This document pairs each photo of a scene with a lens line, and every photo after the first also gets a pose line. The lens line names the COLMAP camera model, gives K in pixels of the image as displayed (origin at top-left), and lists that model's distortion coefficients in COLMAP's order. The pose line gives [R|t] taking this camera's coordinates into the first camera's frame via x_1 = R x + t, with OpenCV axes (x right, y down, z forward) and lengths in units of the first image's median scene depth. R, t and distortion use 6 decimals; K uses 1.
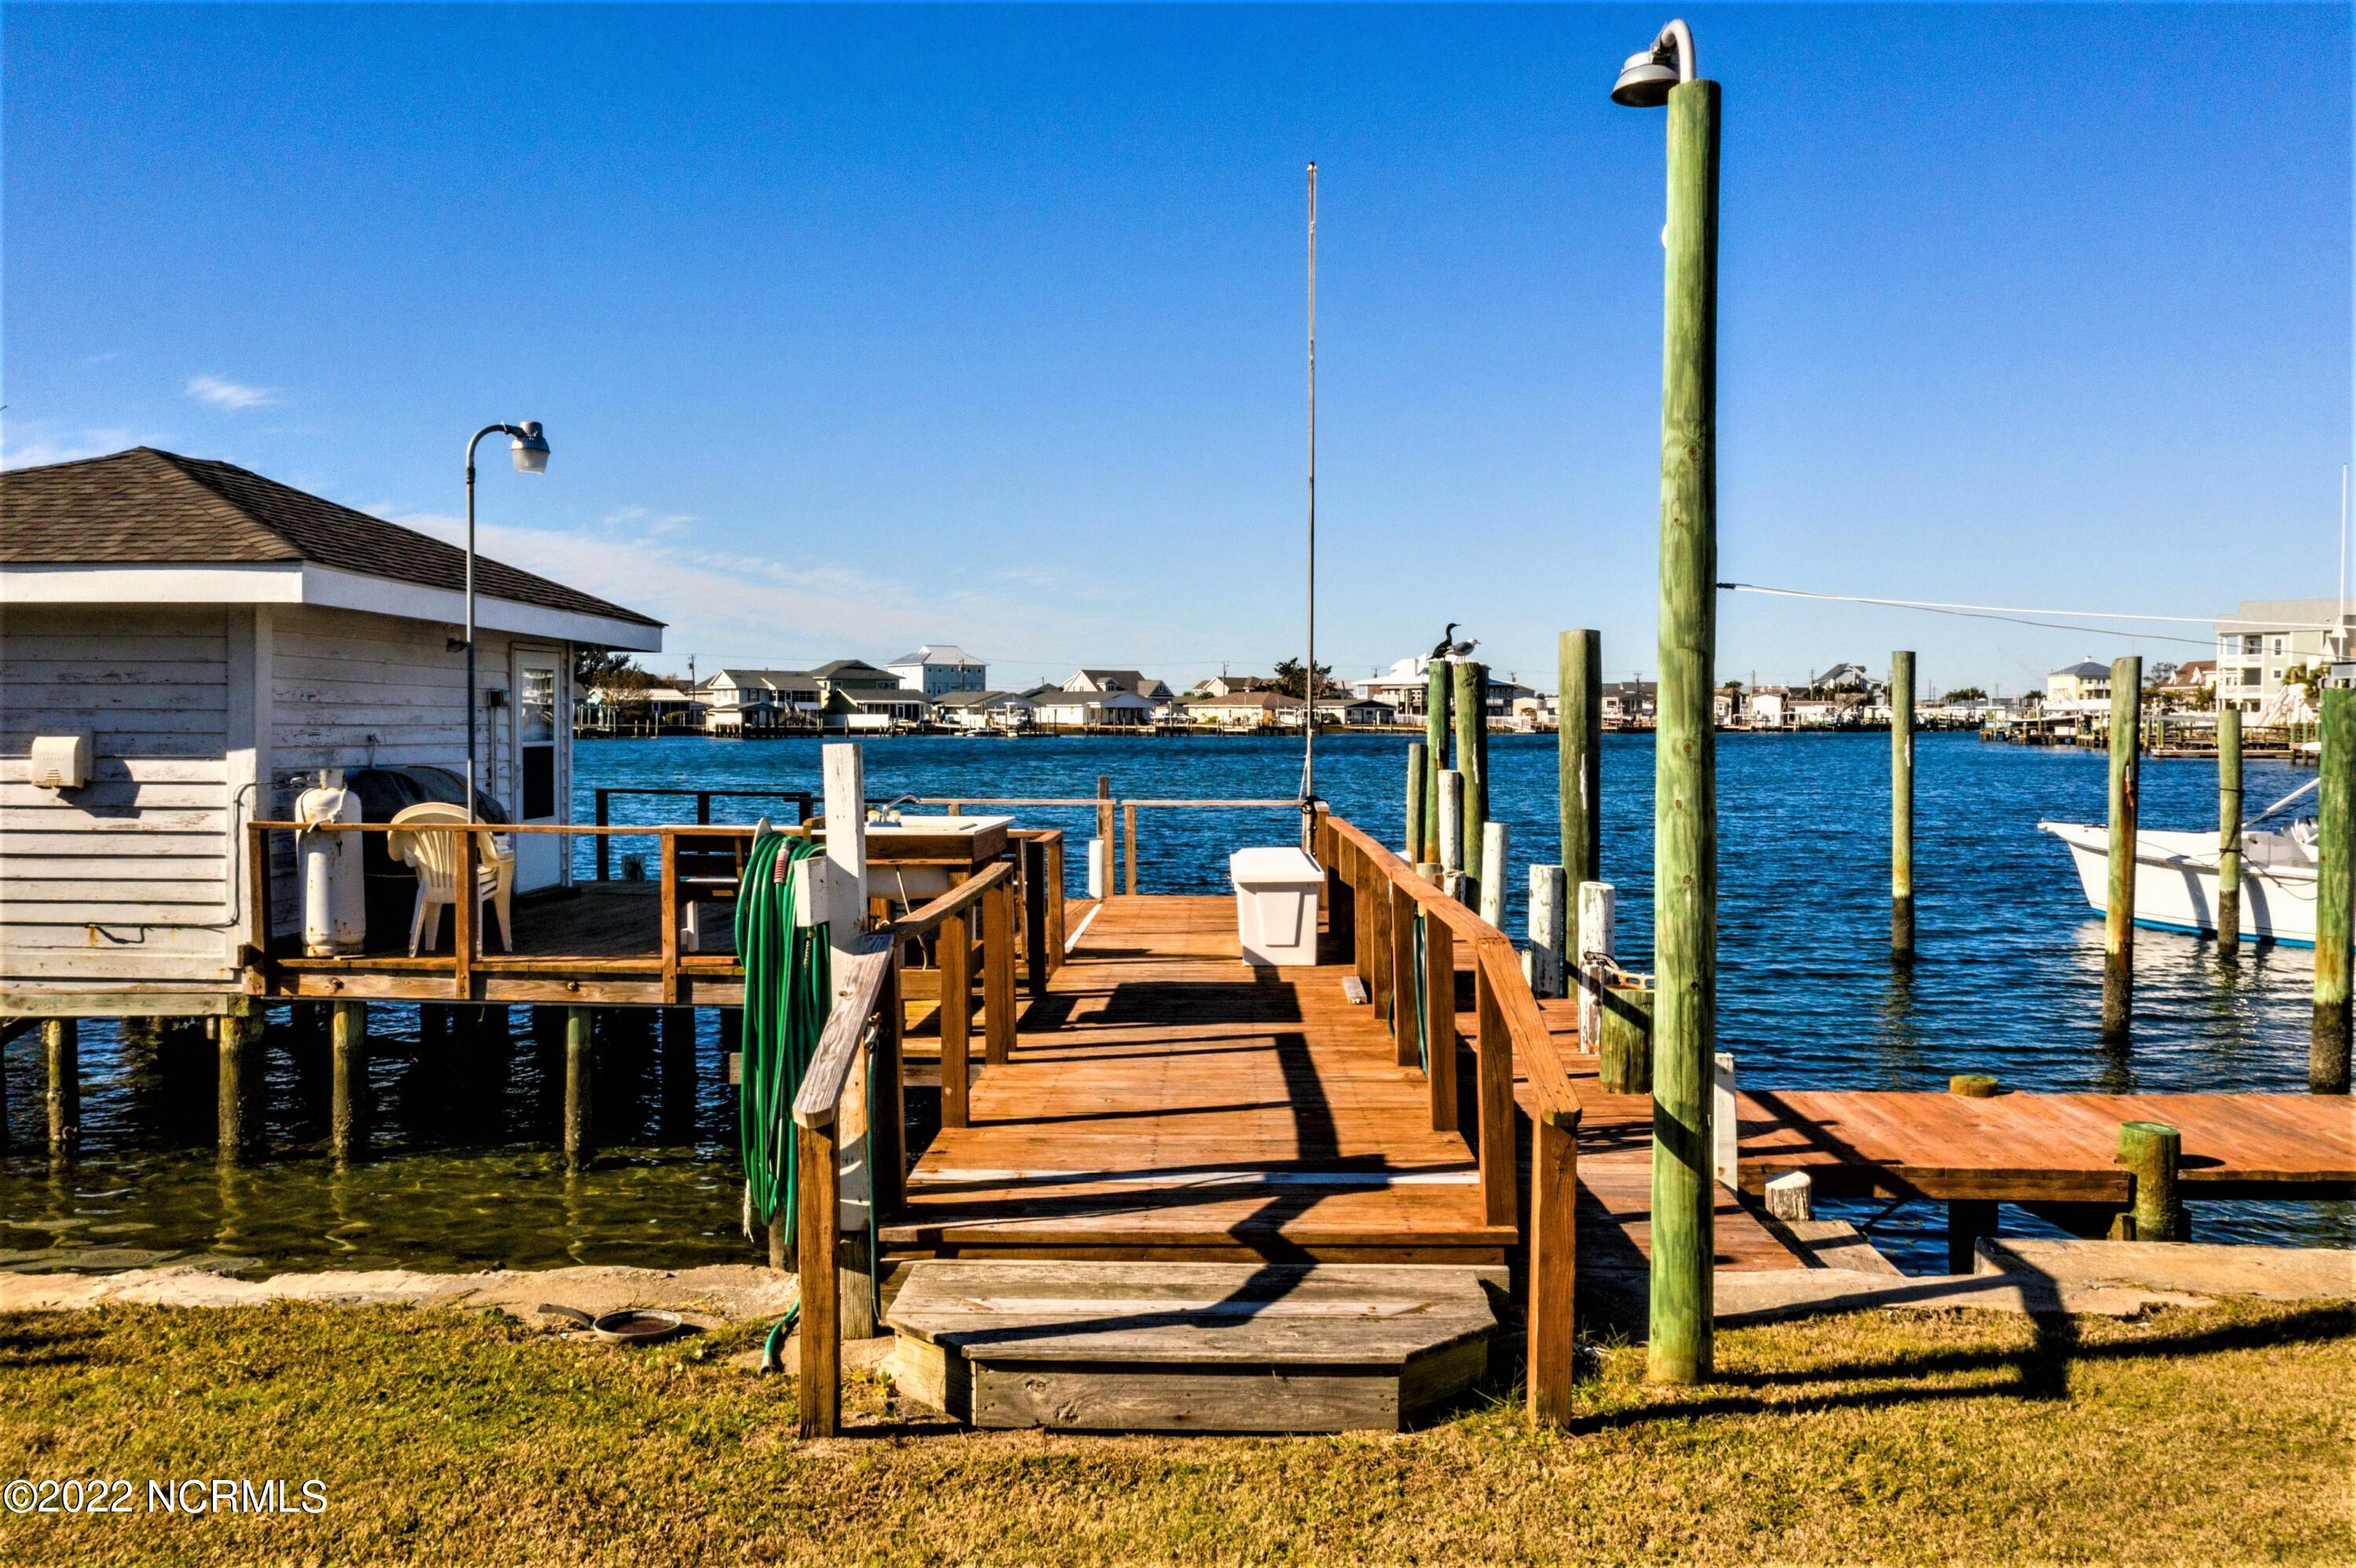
lens RADIAL K [[1844.1, 0, 1170.5], [0, 1844.1, 776.5], [0, 0, 1]] dist [-0.009398, 0.004865]
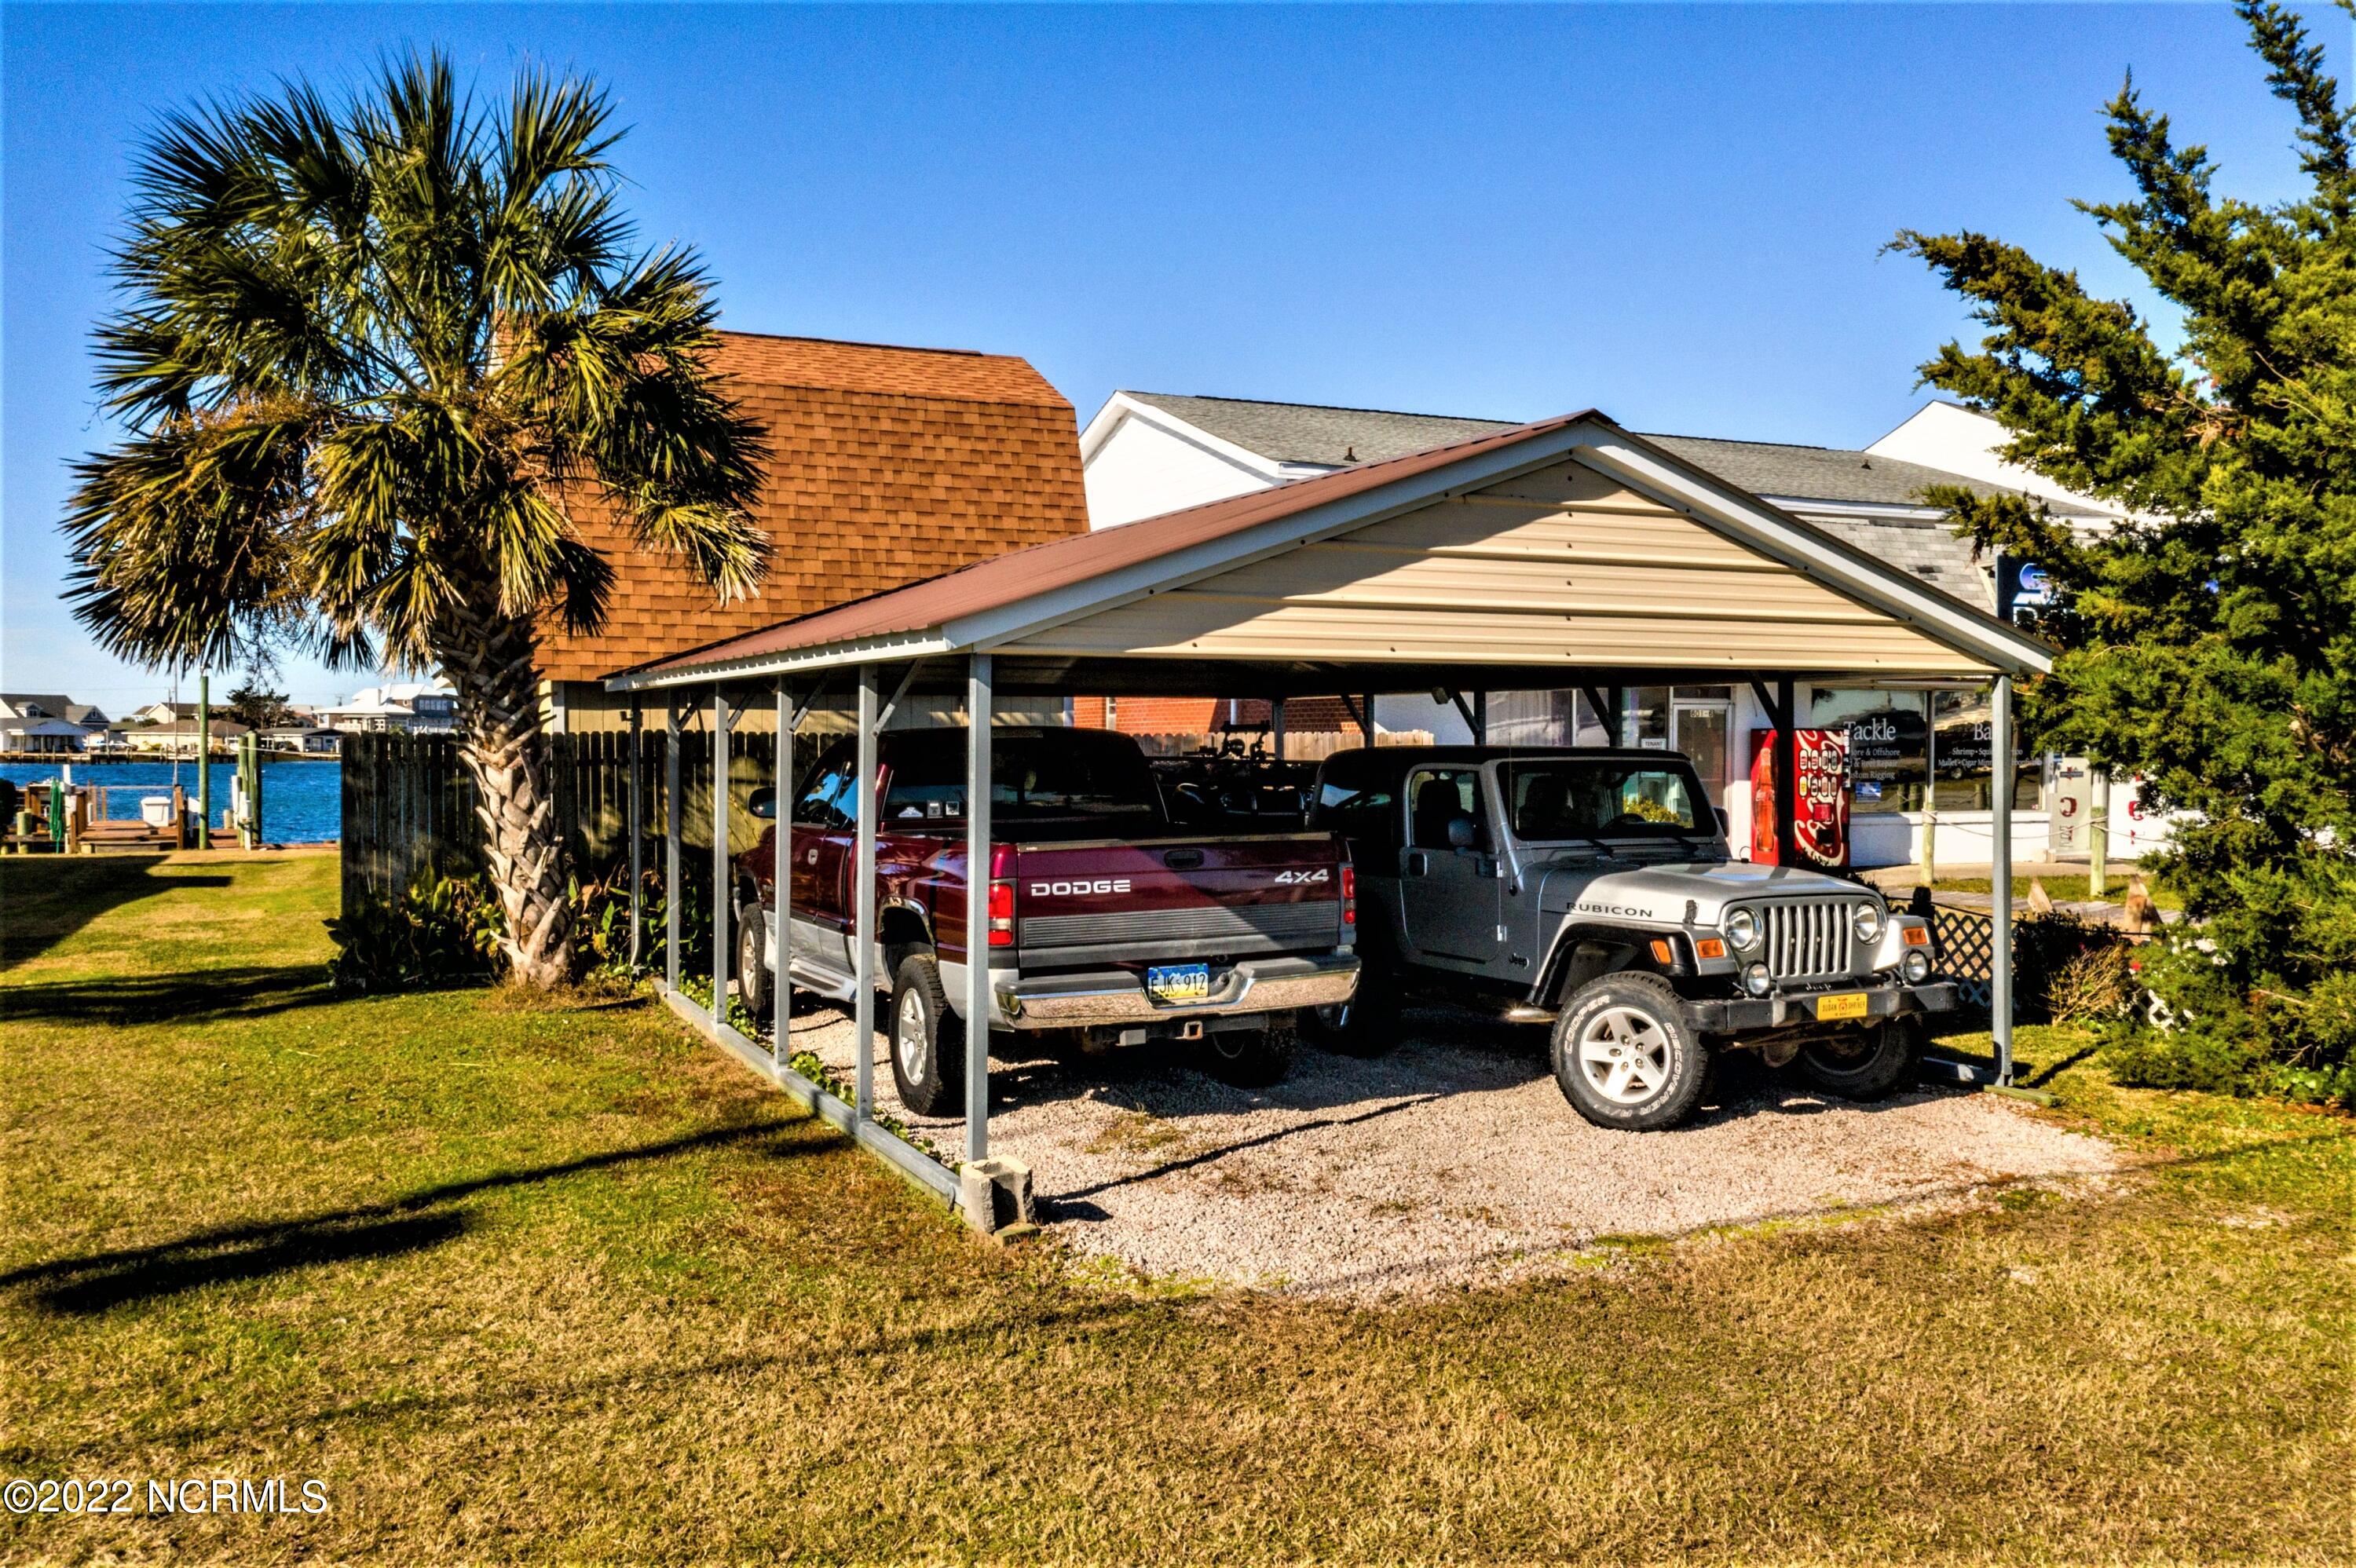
lens RADIAL K [[1866.3, 0, 1176.5], [0, 1866.3, 767.2], [0, 0, 1]] dist [-0.005724, 0.014856]
pose [[0.866991, -0.003795, 0.498310, -0.020578], [0.013458, 0.999785, -0.015800, 0.050767], [-0.498143, 0.020405, 0.866855, -2.306702]]
